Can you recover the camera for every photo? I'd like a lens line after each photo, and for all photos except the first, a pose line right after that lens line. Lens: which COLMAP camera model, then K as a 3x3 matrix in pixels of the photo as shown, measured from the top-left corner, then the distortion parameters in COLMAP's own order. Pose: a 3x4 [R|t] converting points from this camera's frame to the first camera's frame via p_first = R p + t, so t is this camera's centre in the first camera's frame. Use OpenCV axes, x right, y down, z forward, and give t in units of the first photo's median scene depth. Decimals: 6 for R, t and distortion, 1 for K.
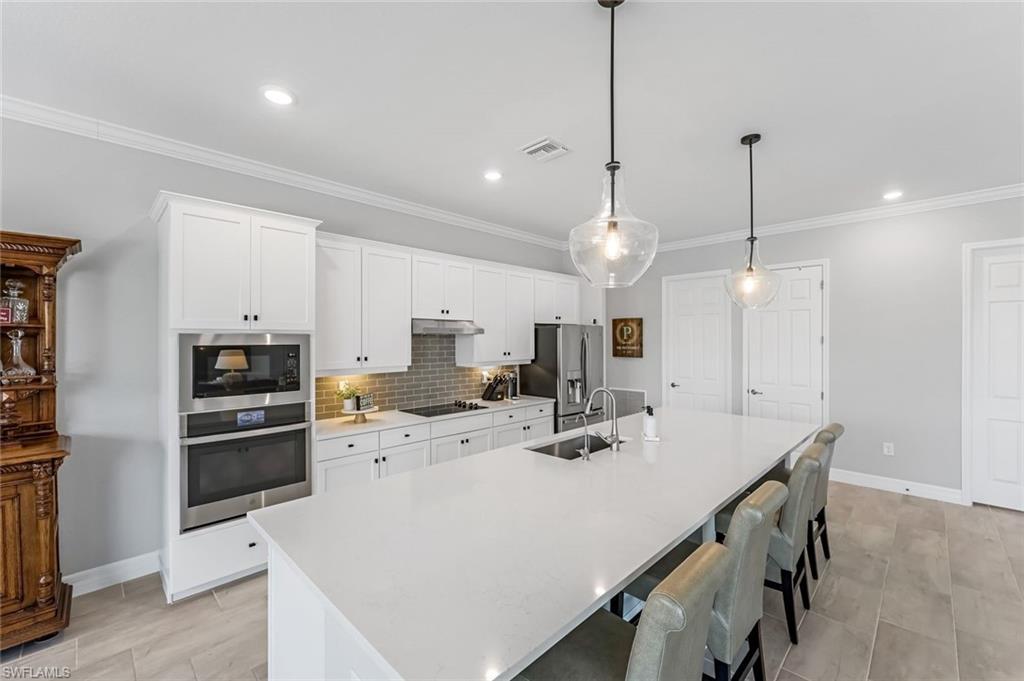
lens RADIAL K [[414.9, 0, 511.1], [0, 414.9, 338.6], [0, 0, 1]] dist [0.000138, -0.000372]
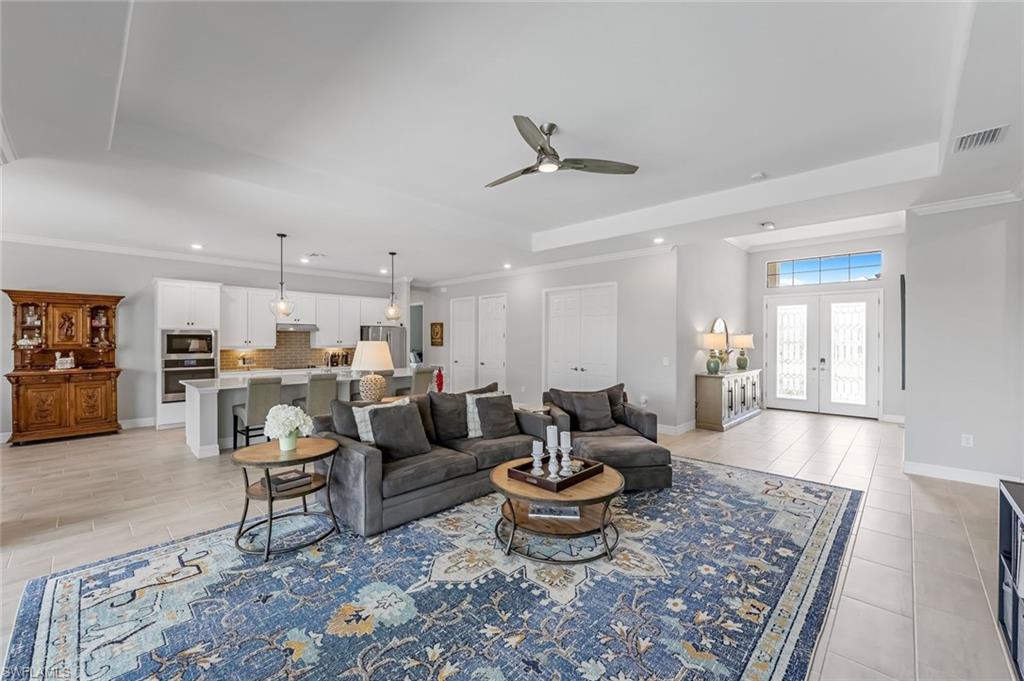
lens RADIAL K [[414.9, 0, 518.3], [0, 414.9, 343.4], [0, 0, 1]] dist [0.000138, -0.000372]
pose [[0.999722, 0.002551, 0.023460, 1.141041], [-0.002747, 0.999962, 0.008305, 0.038393], [-0.023438, -0.008367, 0.999690, -1.372854]]
